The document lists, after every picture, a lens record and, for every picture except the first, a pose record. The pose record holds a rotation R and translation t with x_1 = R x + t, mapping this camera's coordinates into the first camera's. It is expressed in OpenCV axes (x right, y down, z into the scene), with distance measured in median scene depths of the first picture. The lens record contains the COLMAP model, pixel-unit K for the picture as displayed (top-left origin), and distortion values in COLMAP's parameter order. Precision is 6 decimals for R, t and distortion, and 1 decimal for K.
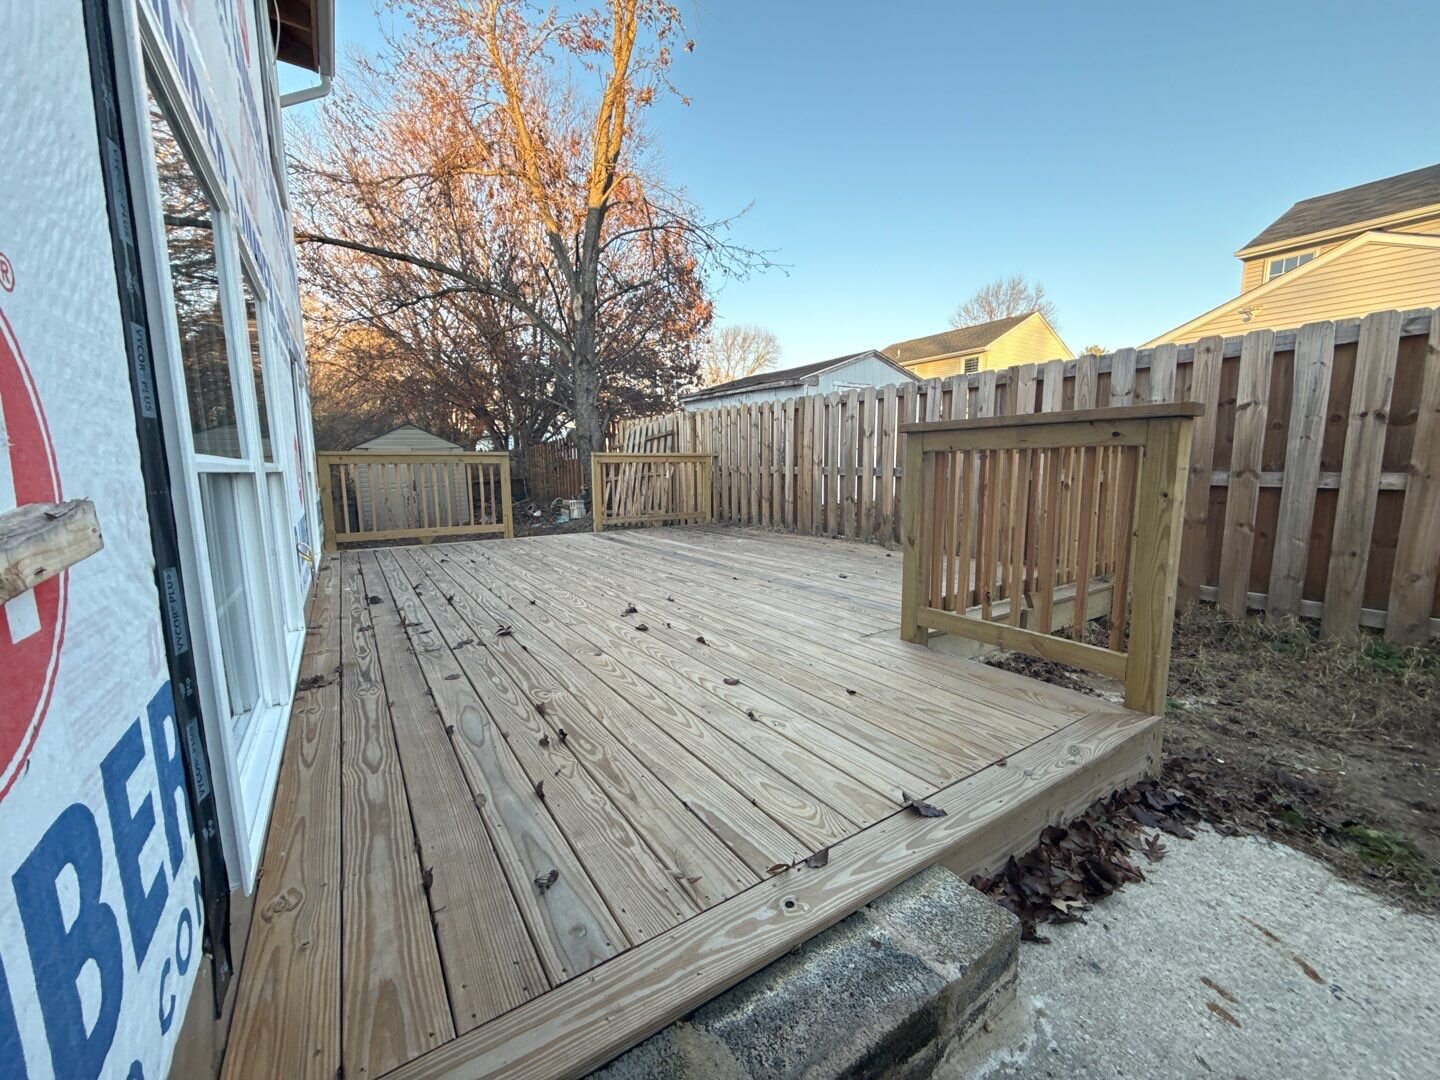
lens RADIAL K [[570.5, 0, 719.1], [0, 570.5, 538.6], [0, 0, 1]] dist [0.000234, -0.000042]
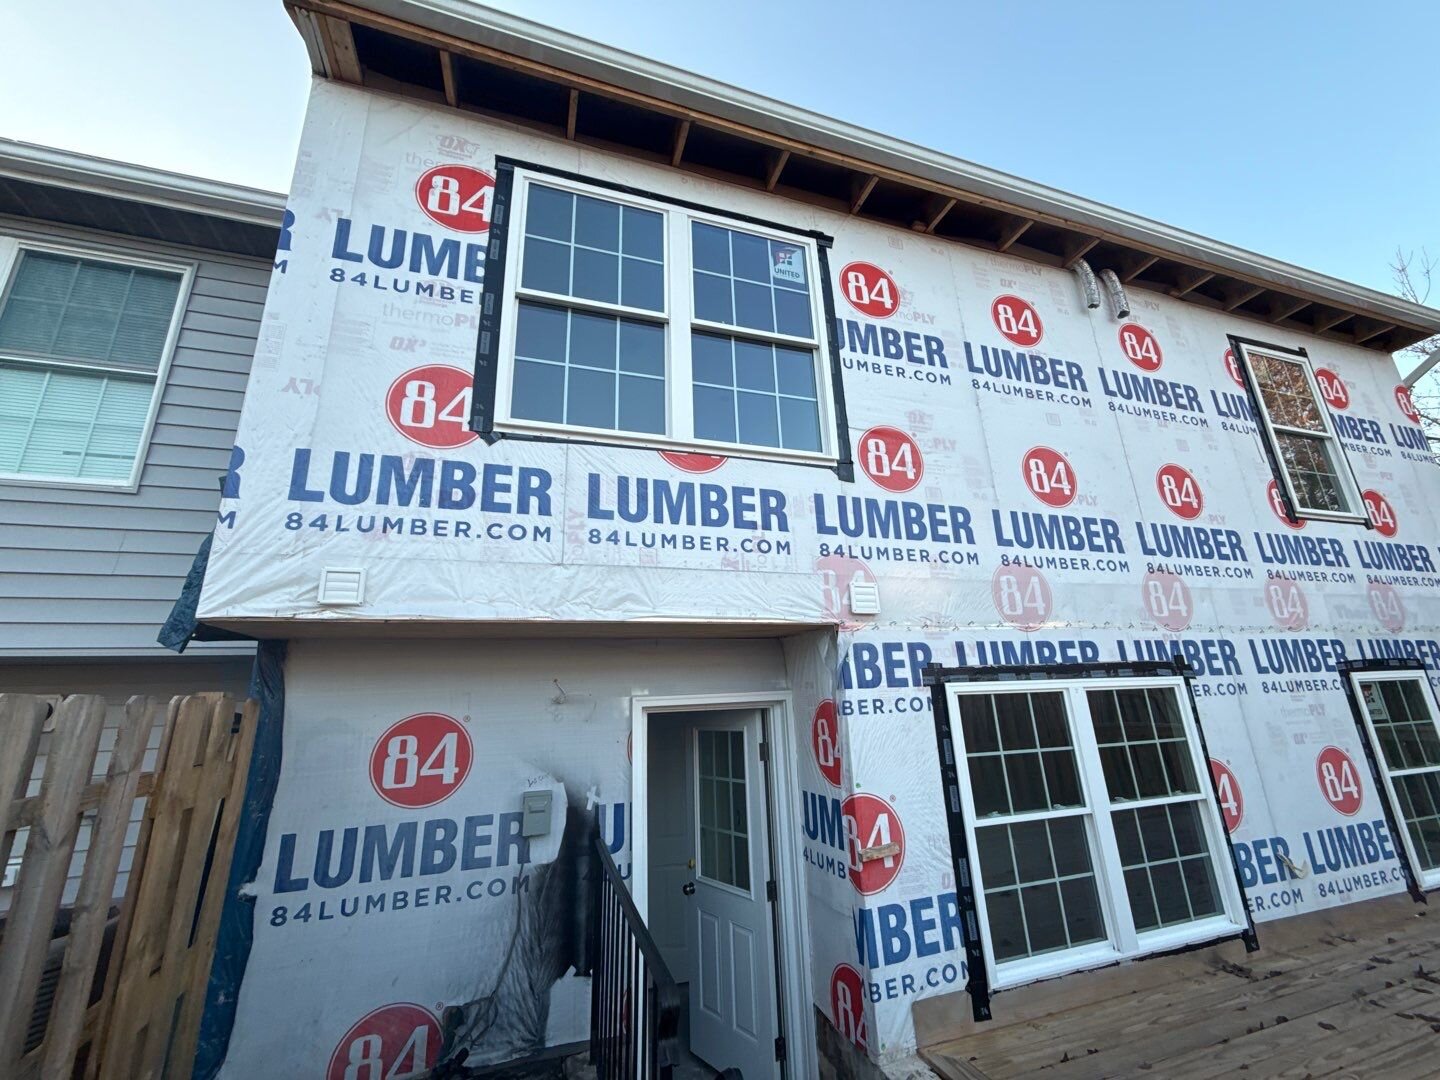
lens RADIAL K [[570.5, 0, 719.1], [0, 570.5, 538.6], [0, 0, 1]] dist [0.000234, -0.000042]
pose [[-0.258857, -0.249771, -0.933064, 0.967463], [-0.083533, 0.968158, -0.235991, -0.272206], [0.962297, 0.016854, -0.271479, 0.147320]]
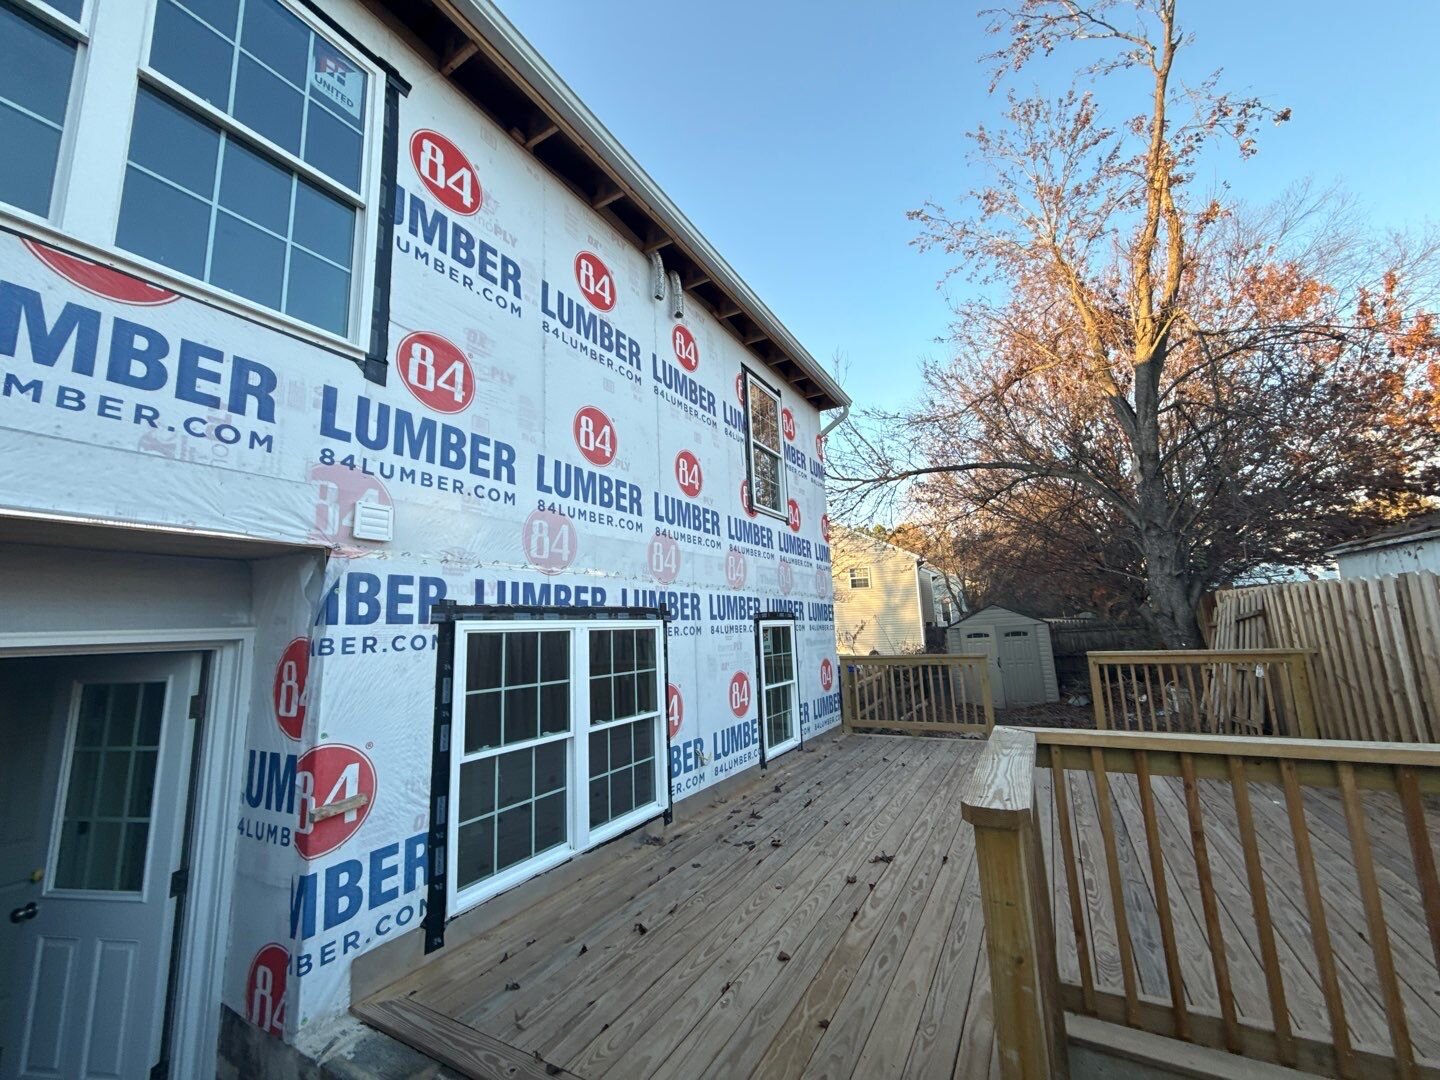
lens RADIAL K [[570.5, 0, 719.1], [0, 570.5, 538.6], [0, 0, 1]] dist [0.000234, -0.000042]
pose [[0.454240, -0.151298, -0.877938, 0.920941], [-0.077751, 0.974981, -0.208249, -0.264618], [0.887480, 0.162856, 0.431112, 0.229605]]
